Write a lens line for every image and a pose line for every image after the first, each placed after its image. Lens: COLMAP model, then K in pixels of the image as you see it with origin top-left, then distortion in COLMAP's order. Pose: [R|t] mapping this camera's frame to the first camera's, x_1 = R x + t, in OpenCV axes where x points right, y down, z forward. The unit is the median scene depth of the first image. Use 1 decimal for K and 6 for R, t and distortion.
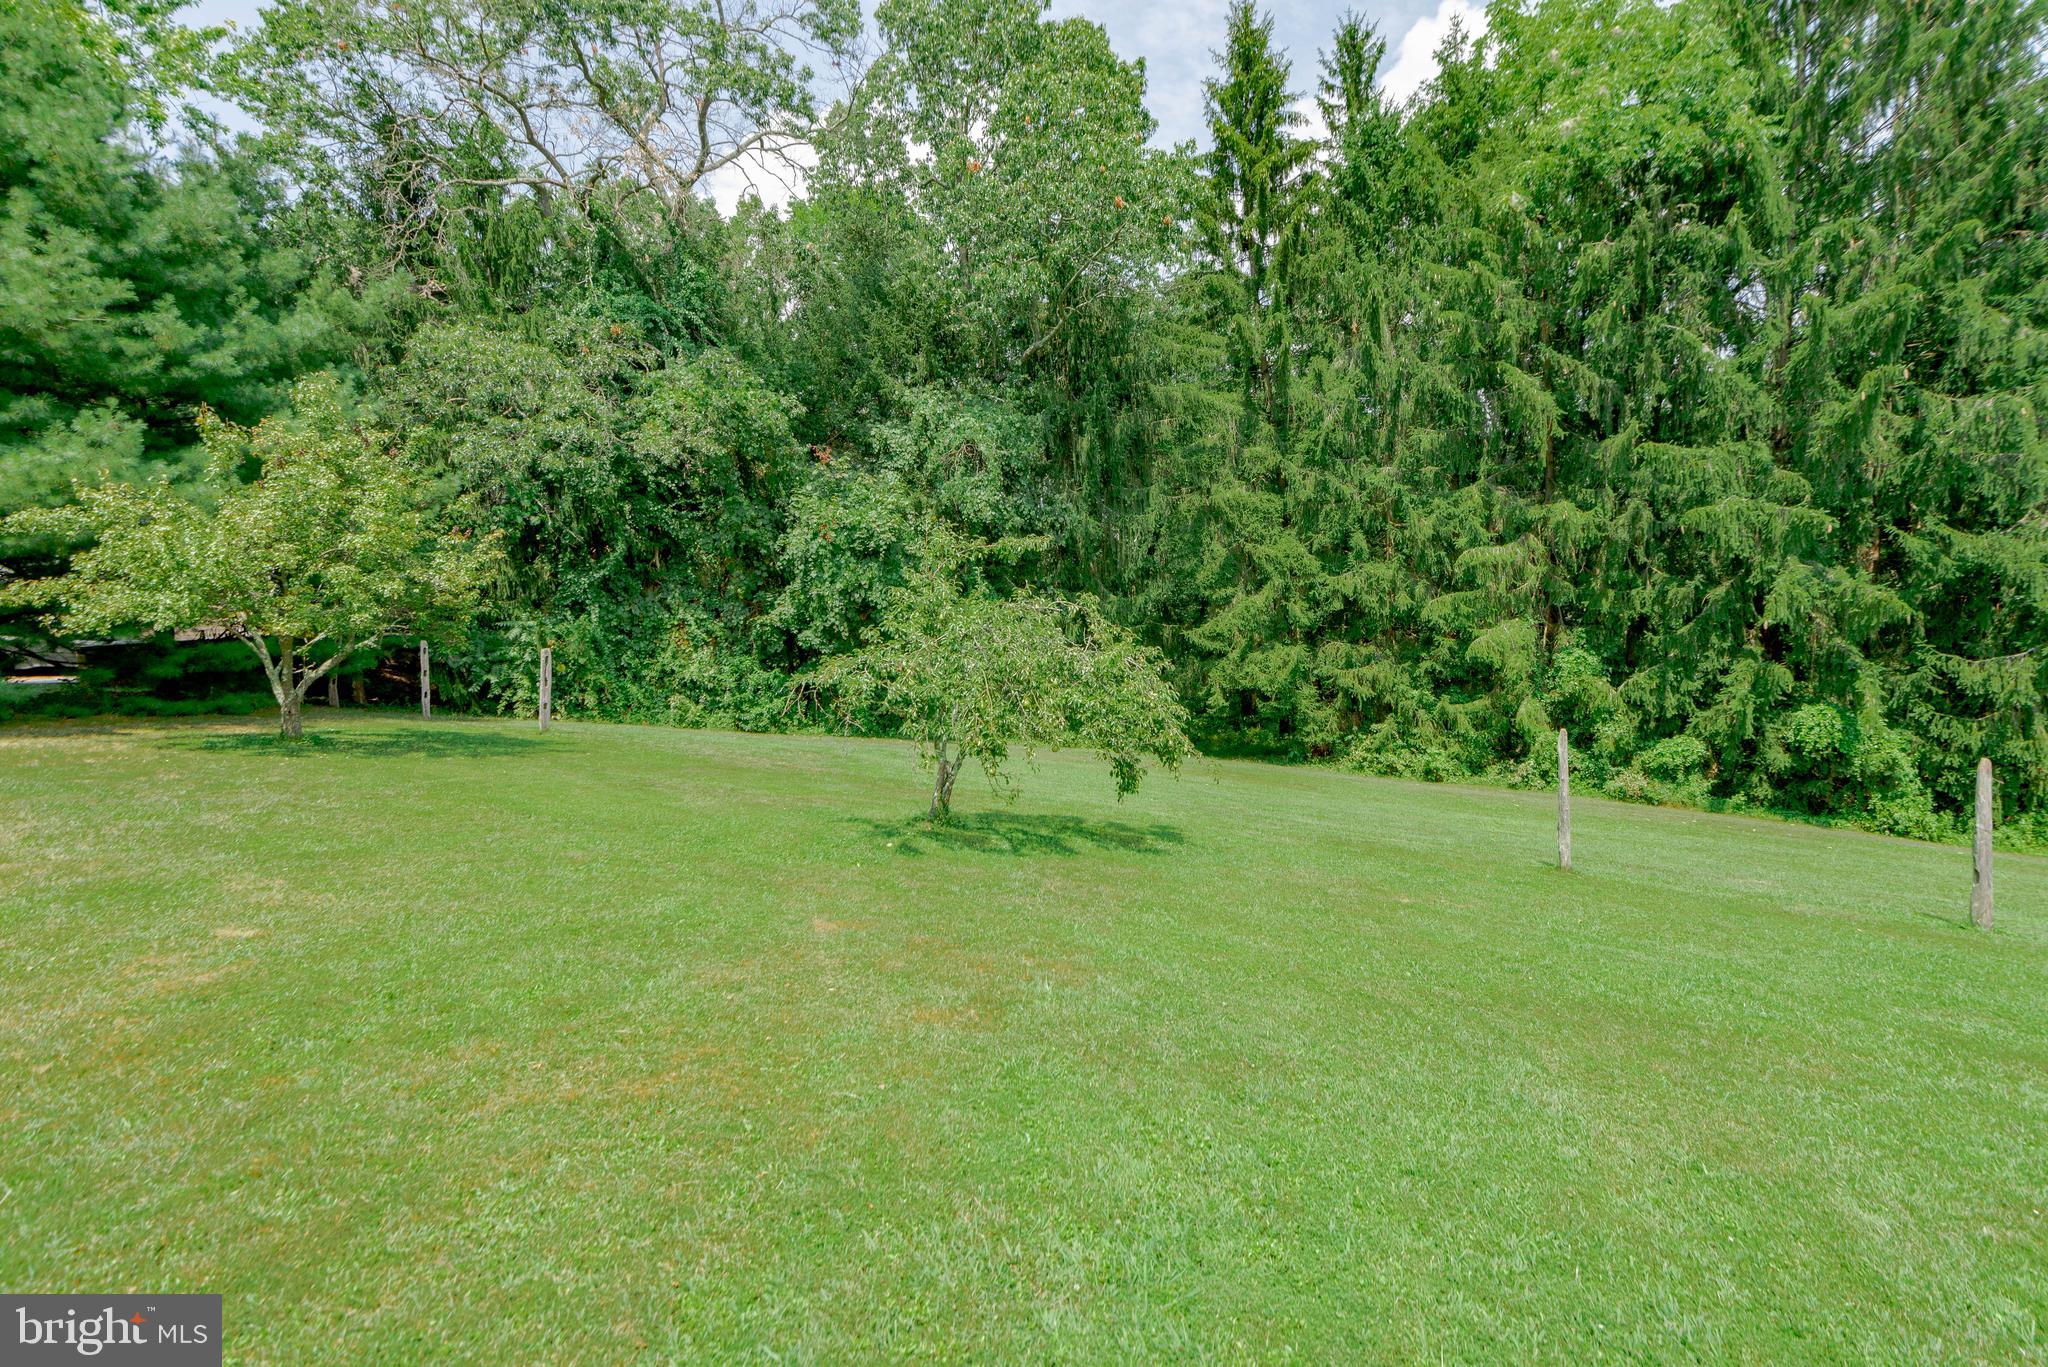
lens RADIAL K [[928.6, 0, 1021.2], [0, 928.6, 668.0], [0, 0, 1]] dist [0.018914, -0.008352]
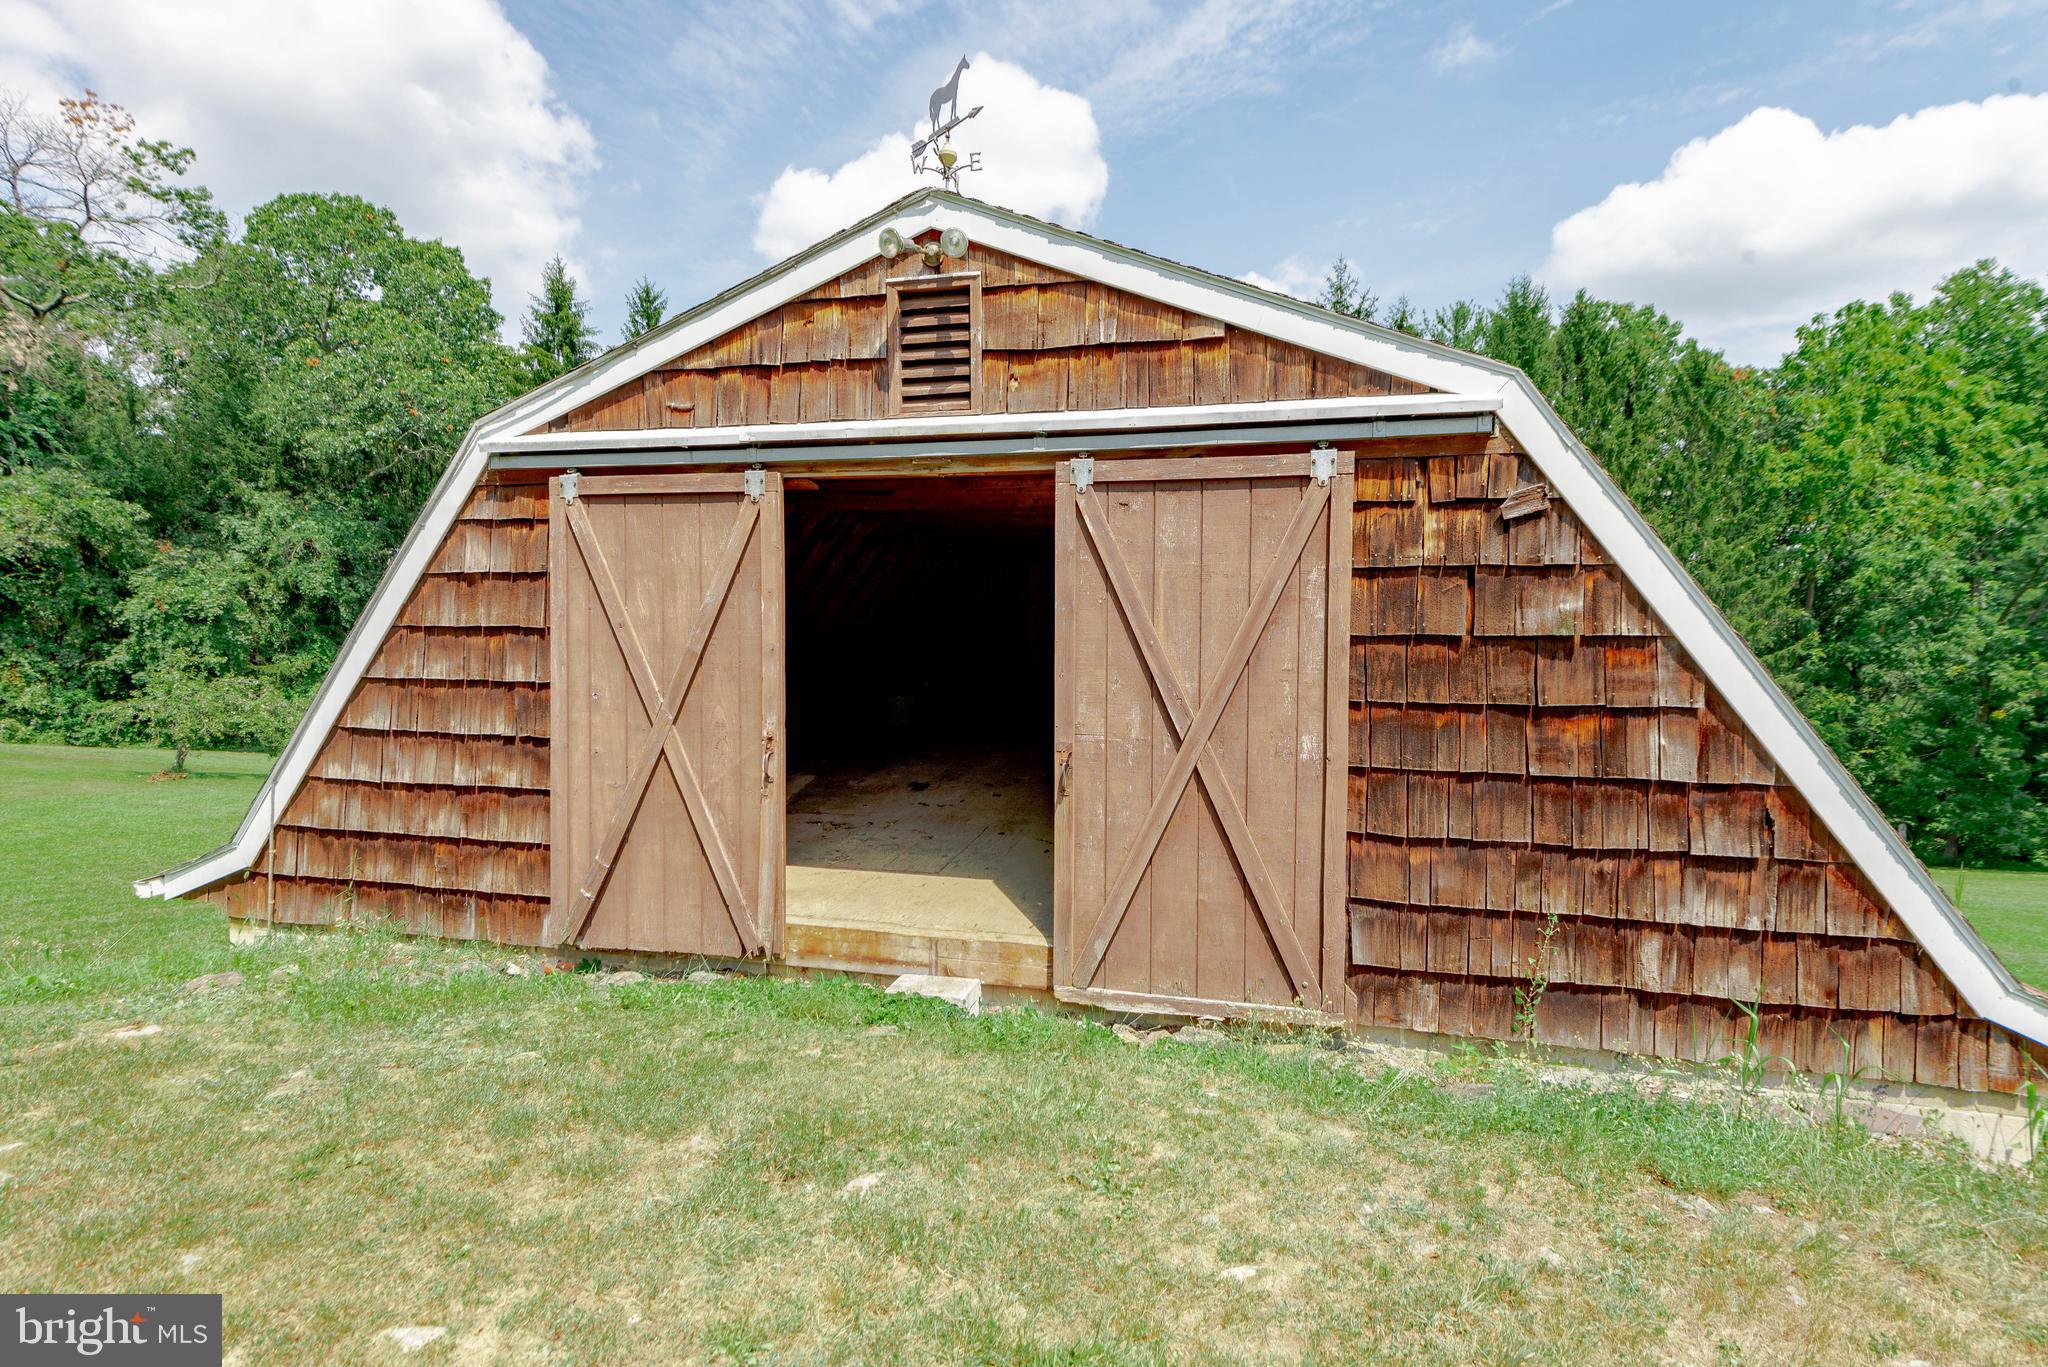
lens RADIAL K [[928.6, 0, 1027.0], [0, 928.6, 659.0], [0, 0, 1]] dist [0.018914, -0.008352]
pose [[0.883844, 0.035713, 0.466416, 0.278997], [-0.017495, 0.998908, -0.043332, -0.022599], [-0.467454, 0.030138, 0.883504, -0.836917]]
